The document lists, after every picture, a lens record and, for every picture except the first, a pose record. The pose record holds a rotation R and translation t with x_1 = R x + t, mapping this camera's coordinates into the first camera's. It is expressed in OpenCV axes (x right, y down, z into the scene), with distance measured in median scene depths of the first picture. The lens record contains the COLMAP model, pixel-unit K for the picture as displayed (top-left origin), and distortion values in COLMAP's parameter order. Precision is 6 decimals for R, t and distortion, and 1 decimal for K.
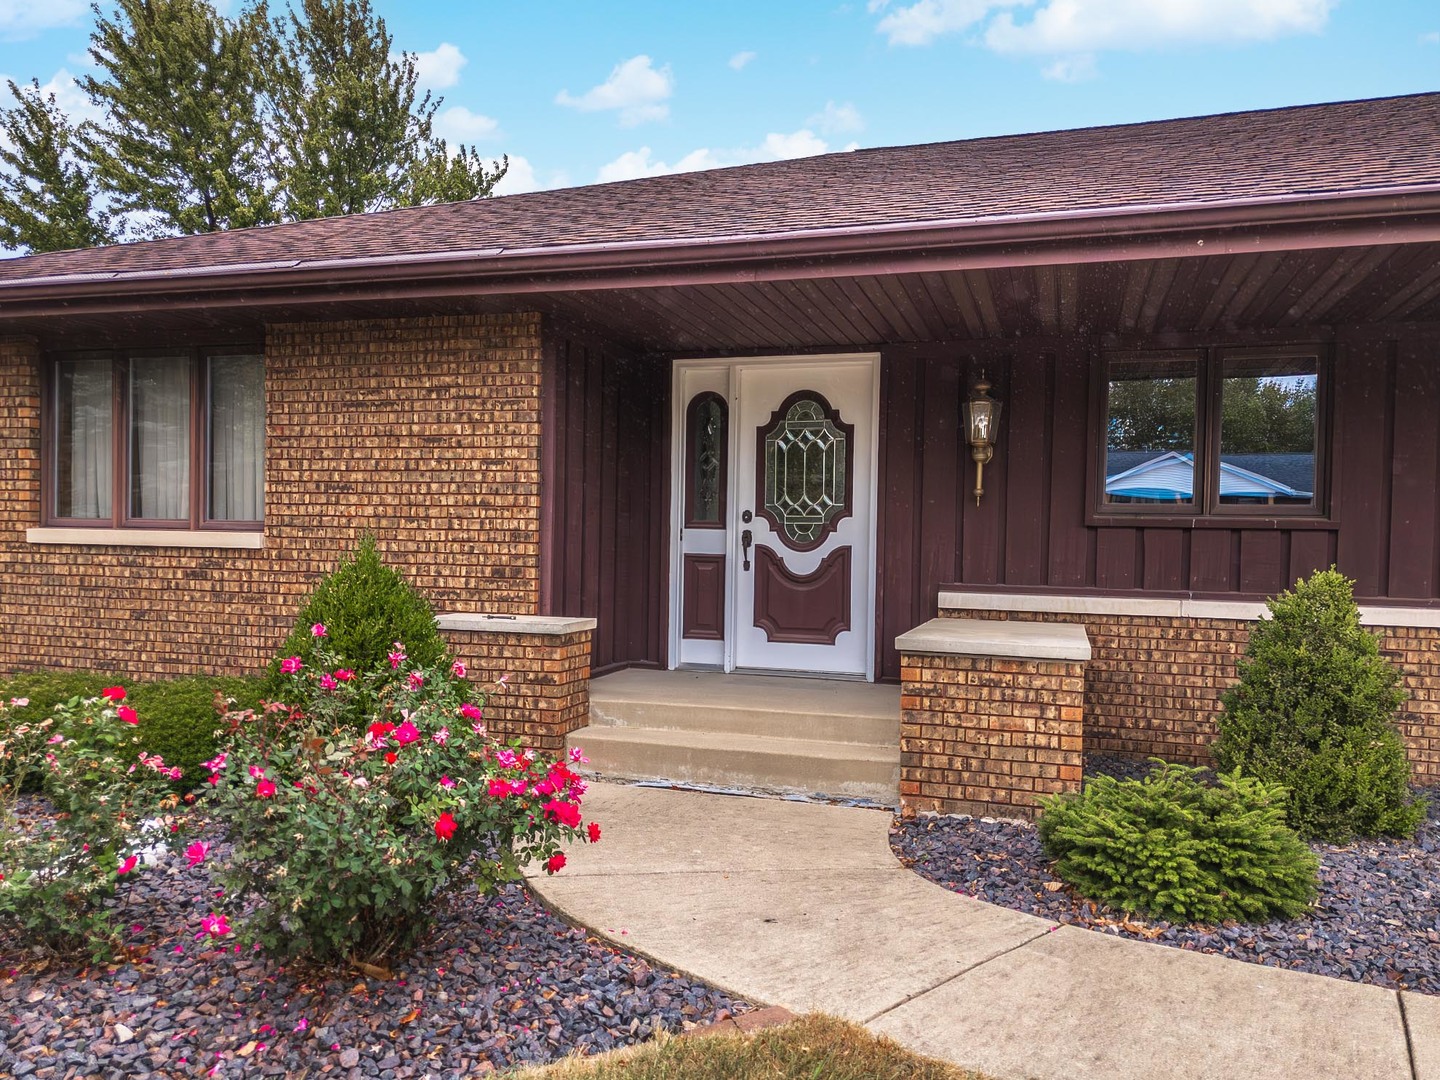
lens RADIAL K [[1010.6, 0, 694.2], [0, 1010.6, 541.4], [0, 0, 1]] dist [0.083951, -0.069011]
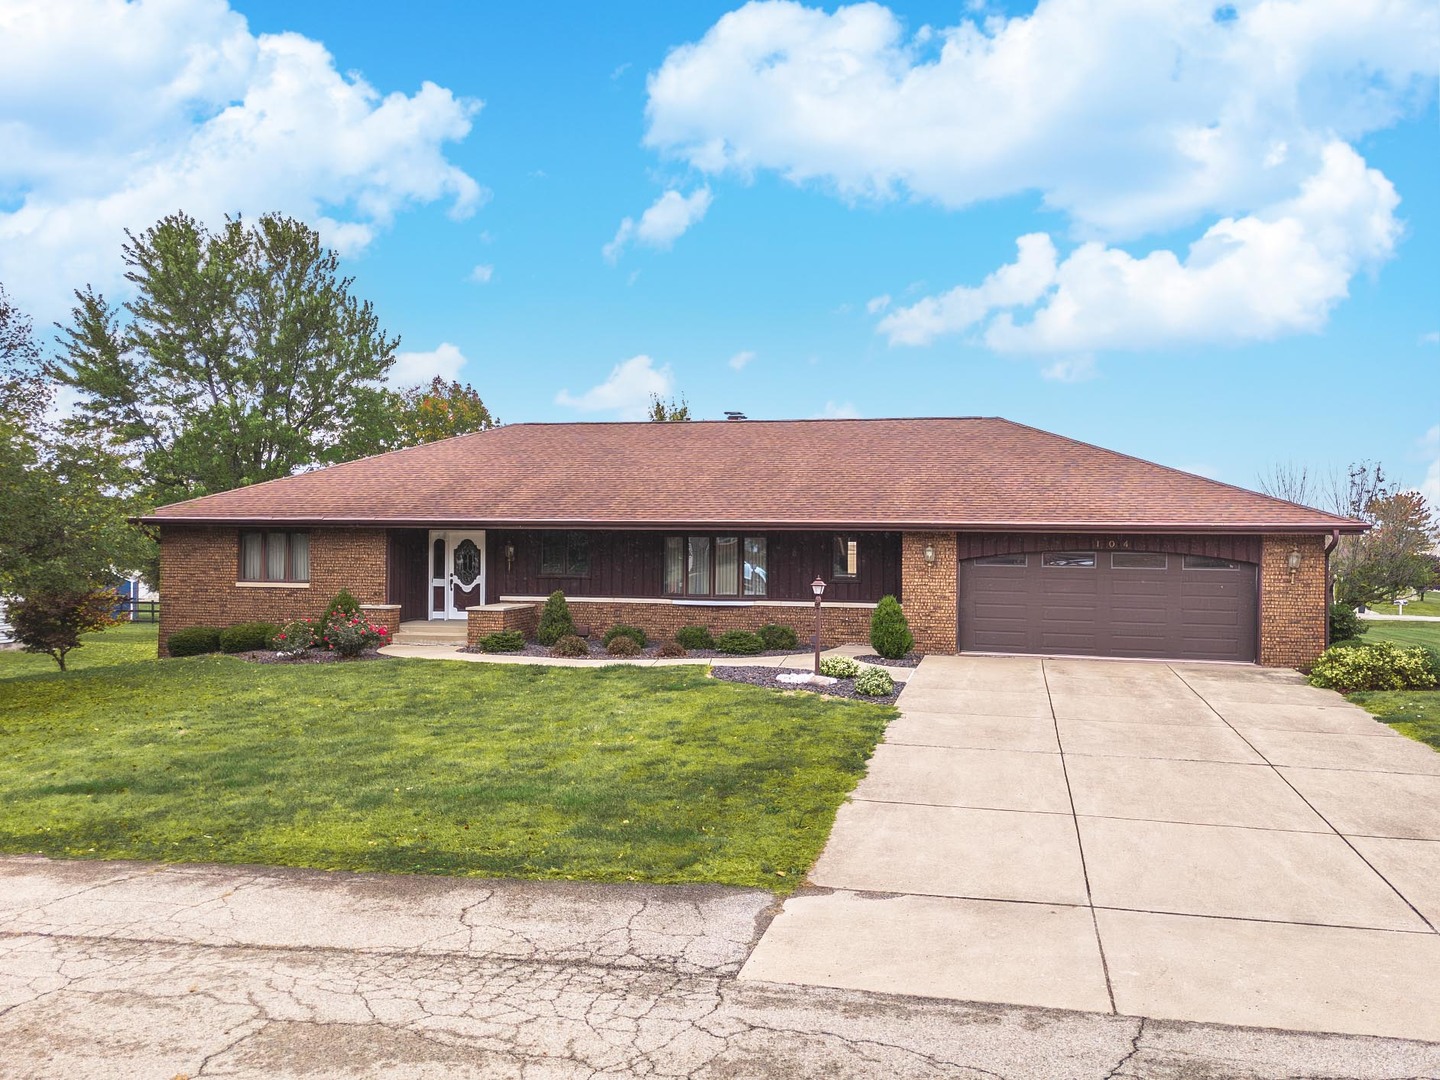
lens RADIAL K [[983.3, 0, 723.8], [0, 983.3, 515.4], [0, 0, 1]] dist [-0.000112, -0.002301]
pose [[0.992292, -0.010015, 0.123518, 0.565041], [0.012953, 0.999651, -0.023005, -0.139674], [-0.123245, 0.024428, 0.992076, -2.454584]]
